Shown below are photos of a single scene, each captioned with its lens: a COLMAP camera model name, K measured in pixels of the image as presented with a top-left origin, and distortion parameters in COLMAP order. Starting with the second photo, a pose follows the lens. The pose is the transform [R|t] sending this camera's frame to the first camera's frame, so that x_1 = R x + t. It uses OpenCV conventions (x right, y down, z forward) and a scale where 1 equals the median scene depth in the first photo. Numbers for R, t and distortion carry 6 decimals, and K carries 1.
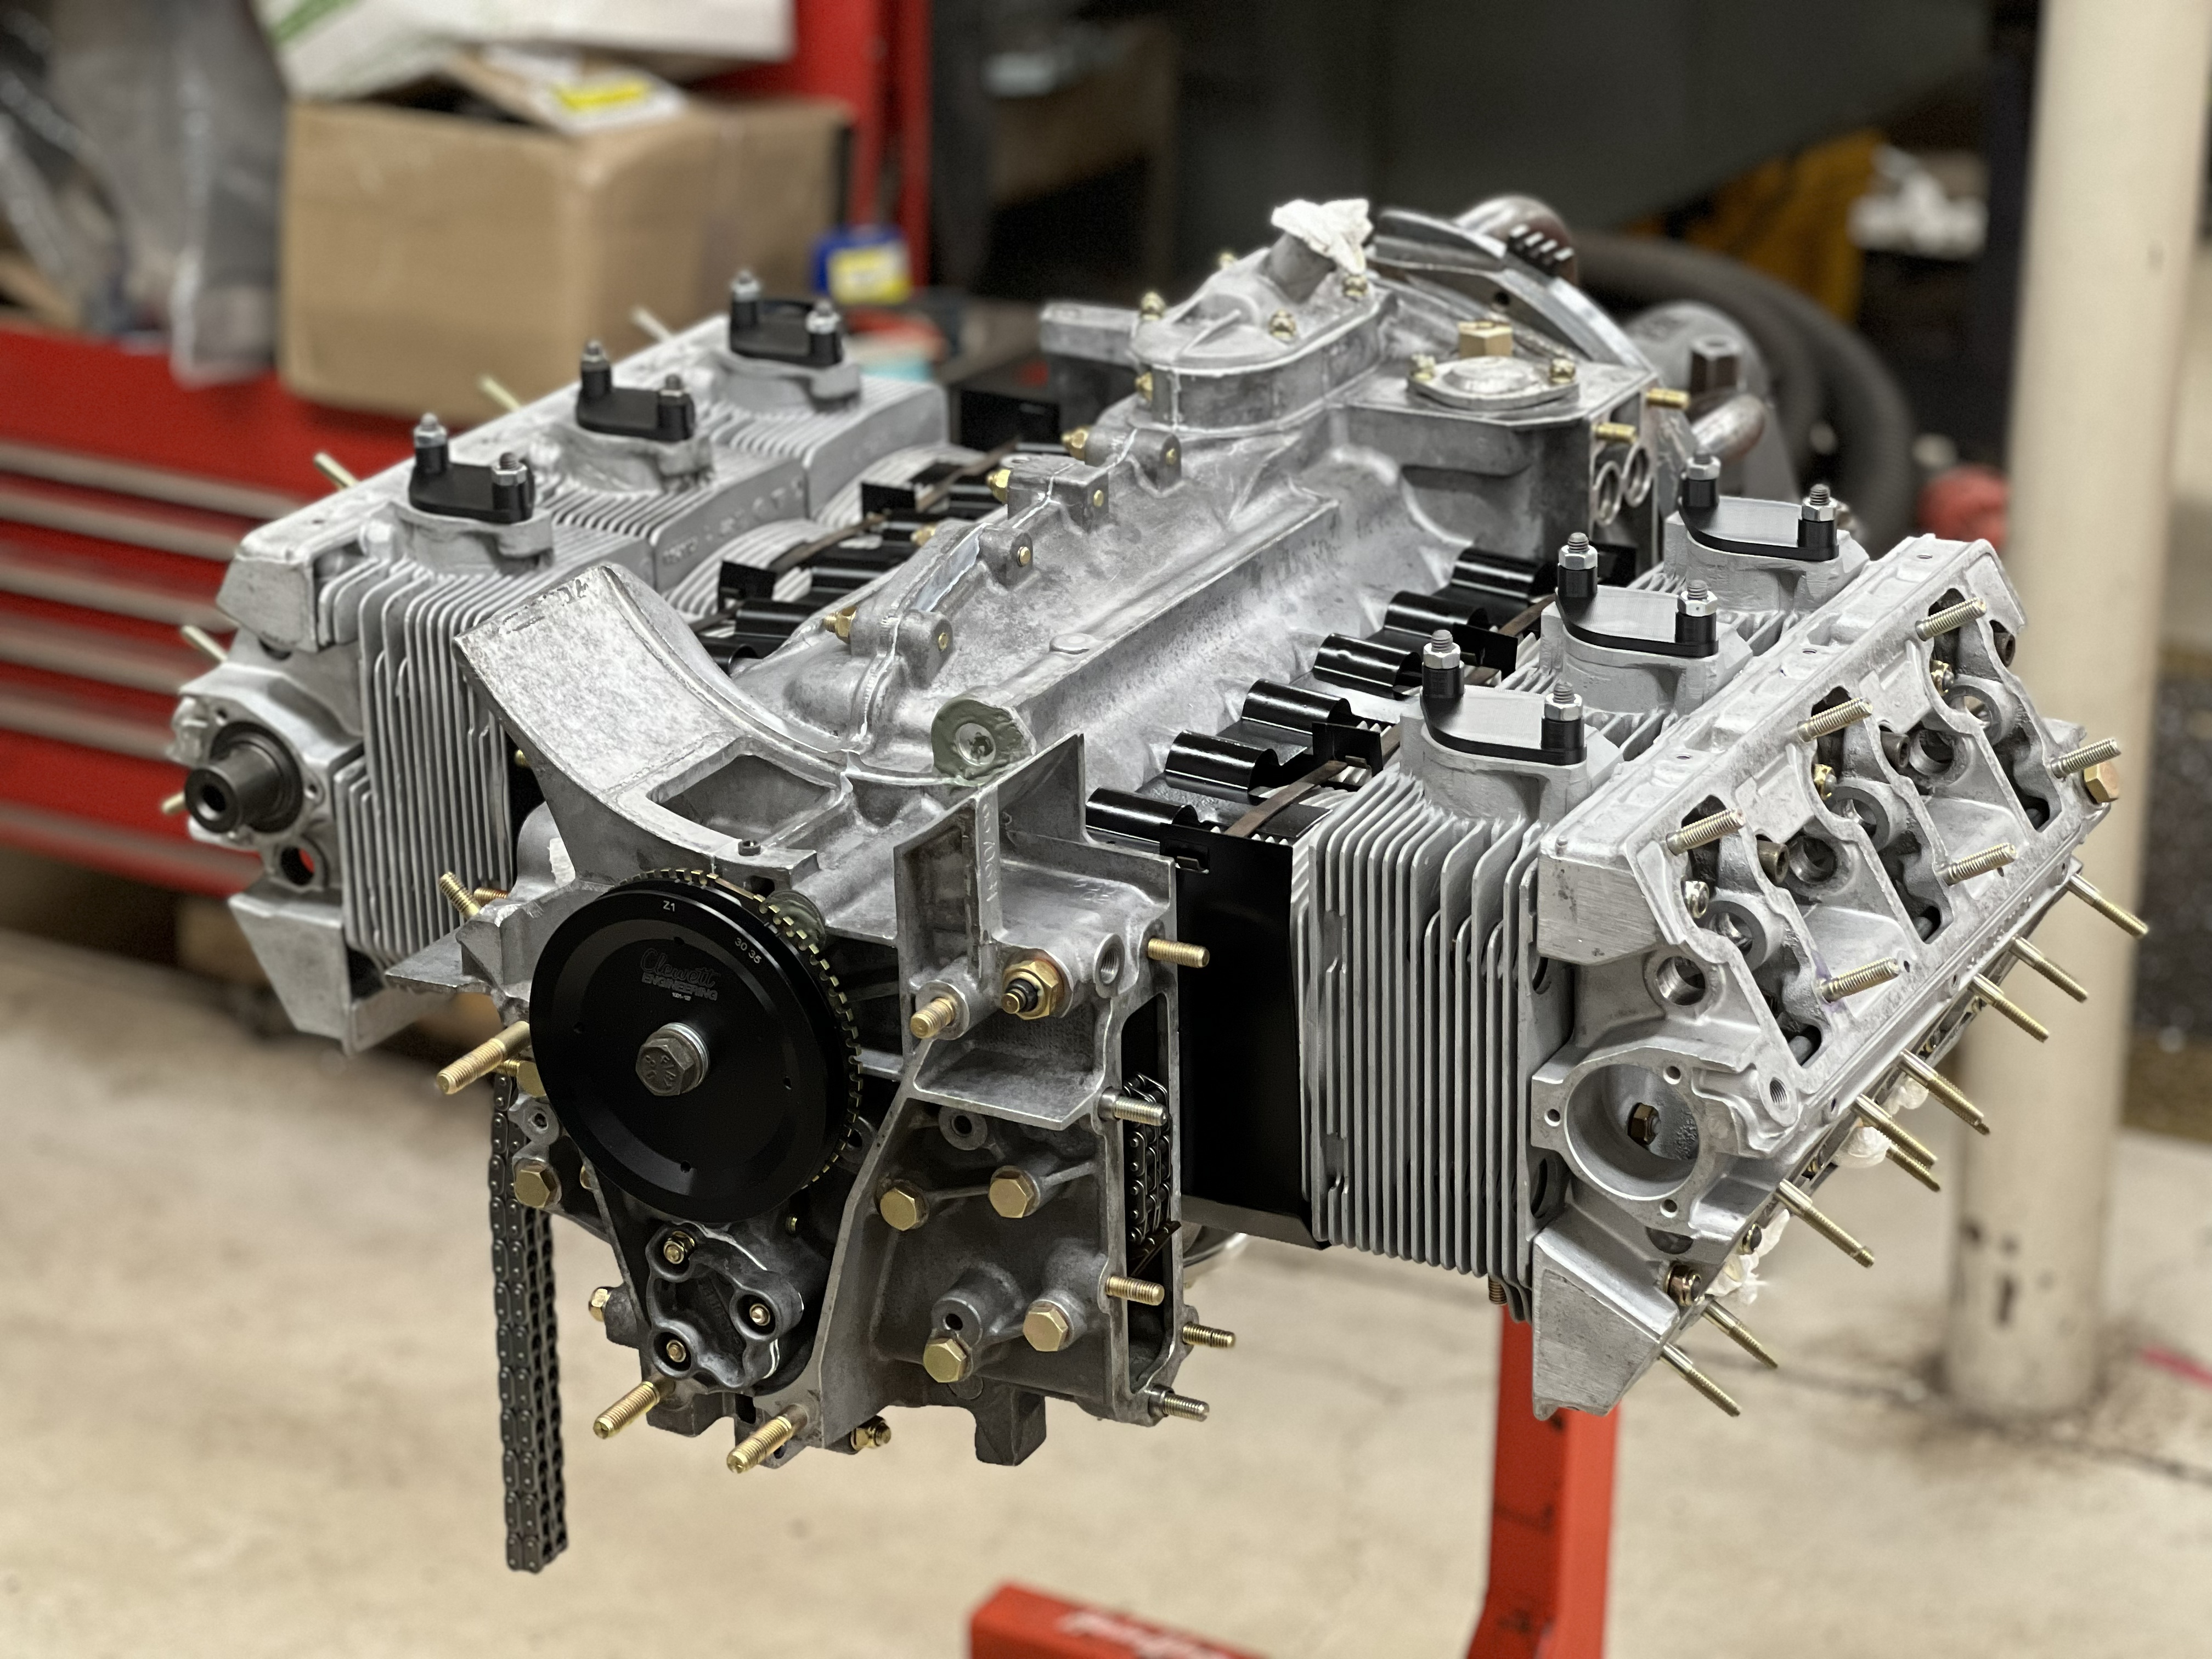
lens RADIAL K [[4988.6, 0, 1106.2], [0, 4988.6, 829.4], [0, 0, 1]] dist [-0.028097, 0.000000]
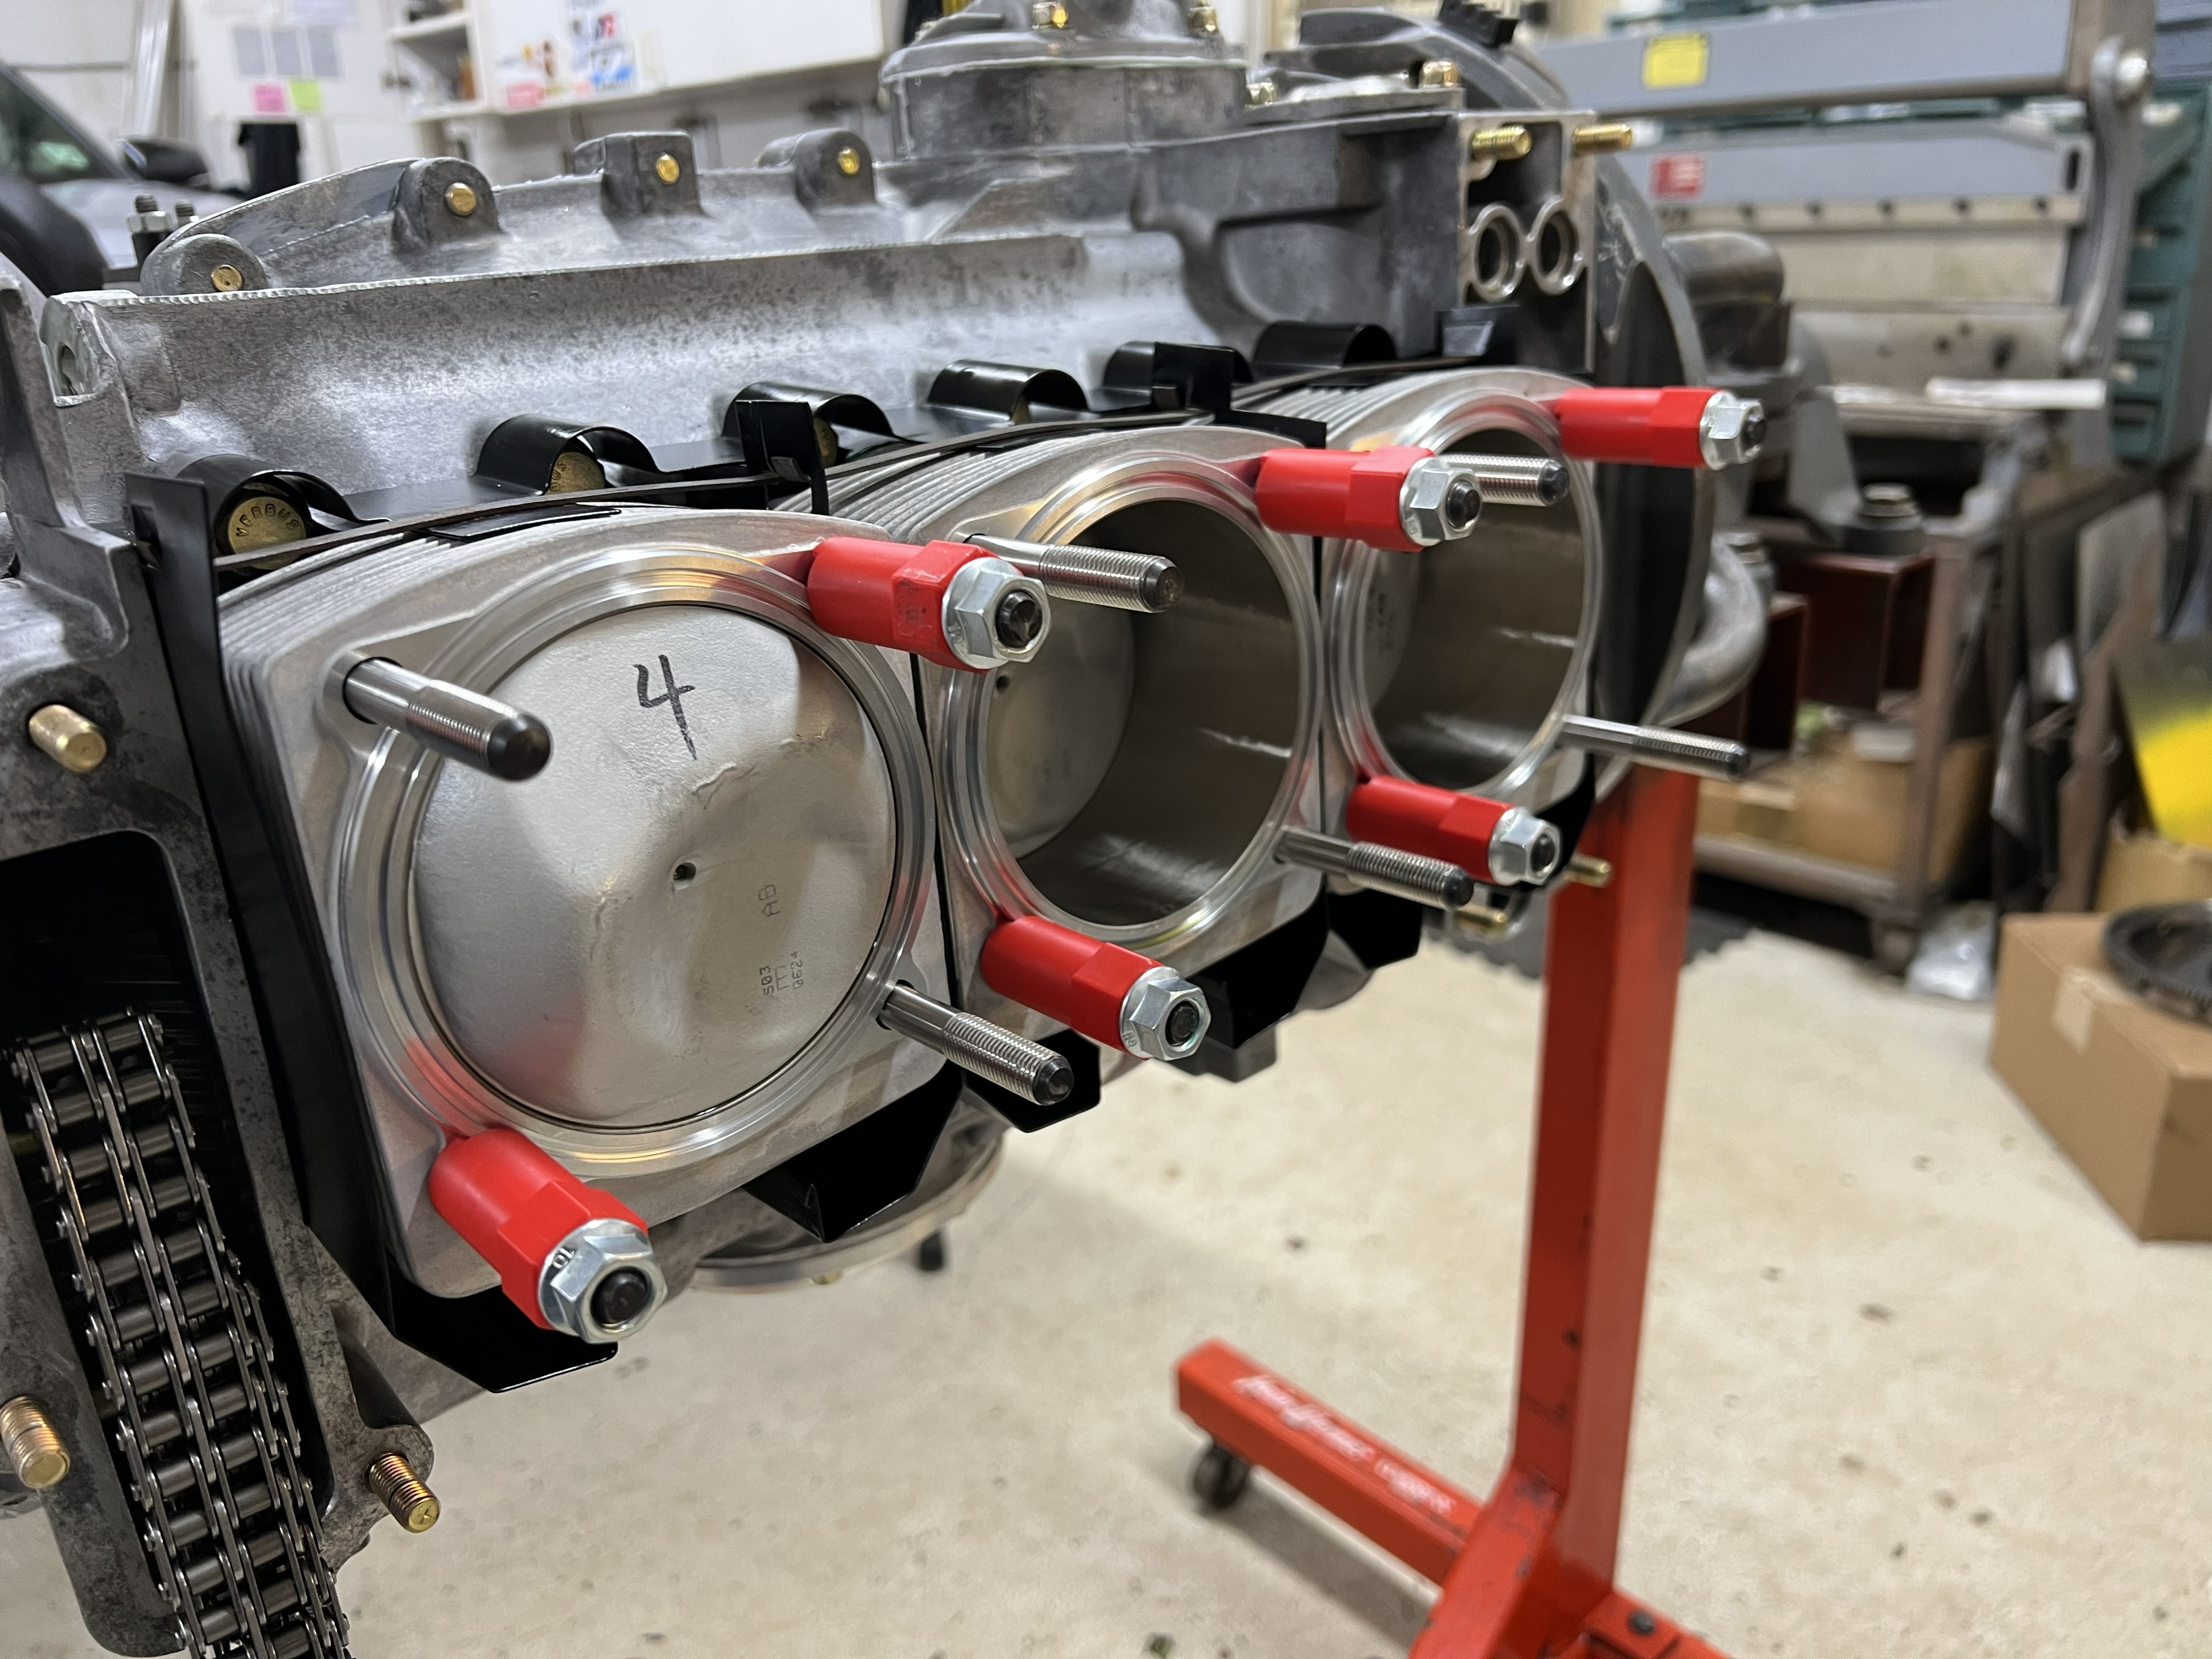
lens RADIAL K [[1675.5, 0, 1109.5], [0, 1675.5, 830.8], [0, 0, 1]] dist [-0.002084, -0.000330]
pose [[0.948300, 0.063105, -0.311037, 0.129934], [-0.071904, 0.997269, -0.016890, 0.024394], [0.309122, 0.038382, 0.950248, 0.768189]]
